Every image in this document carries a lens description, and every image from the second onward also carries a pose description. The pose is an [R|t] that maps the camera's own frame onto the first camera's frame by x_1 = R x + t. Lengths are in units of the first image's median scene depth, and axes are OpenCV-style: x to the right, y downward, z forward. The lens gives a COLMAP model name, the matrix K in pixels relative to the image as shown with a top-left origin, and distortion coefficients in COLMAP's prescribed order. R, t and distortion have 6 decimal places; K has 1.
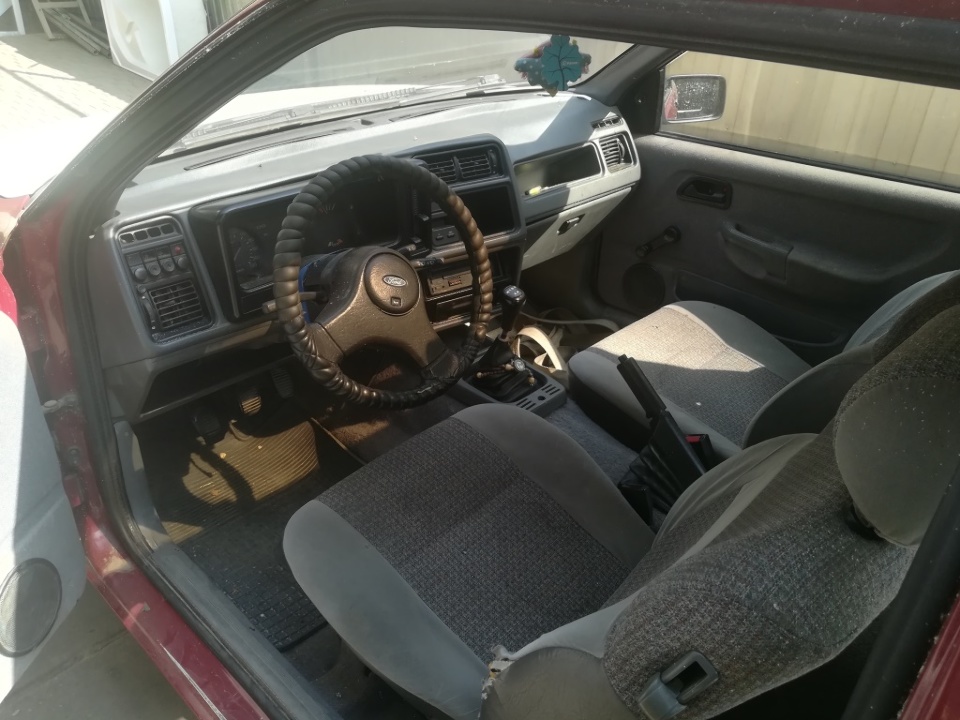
lens RADIAL K [[743.8, 0, 480.6], [0, 743.8, 372.4], [0, 0, 1]] dist [0.041390, -0.075532]
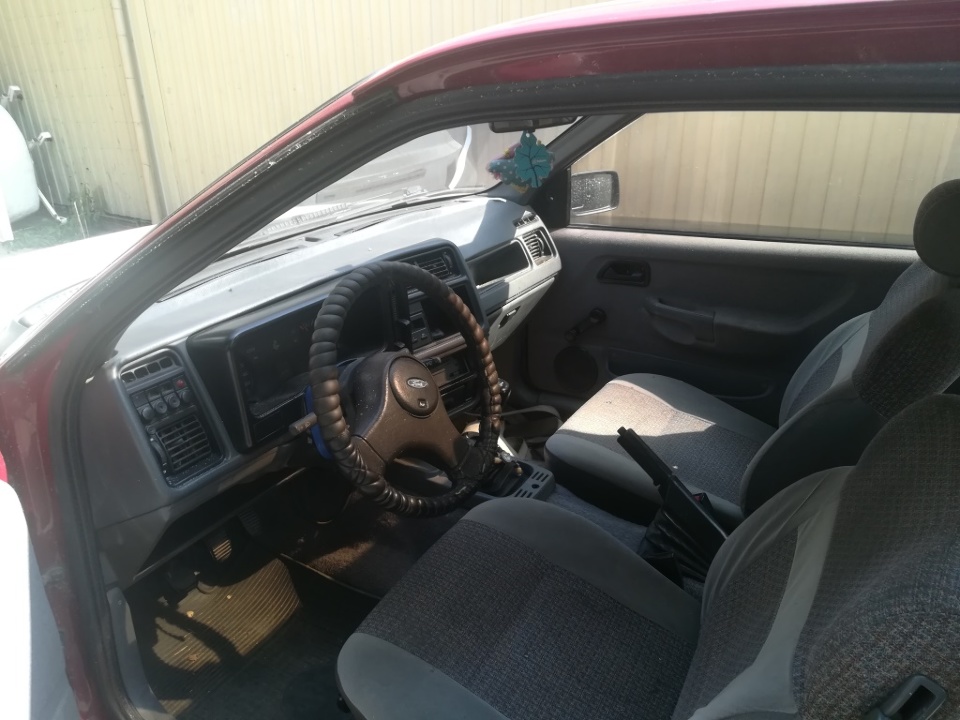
lens RADIAL K [[743.8, 0, 480.6], [0, 743.8, 372.4], [0, 0, 1]] dist [0.041390, -0.075532]
pose [[0.967932, -0.136672, 0.210782, -0.190427], [0.165968, 0.977769, -0.128148, 0.001547], [-0.188582, 0.159022, 0.969097, 0.030125]]
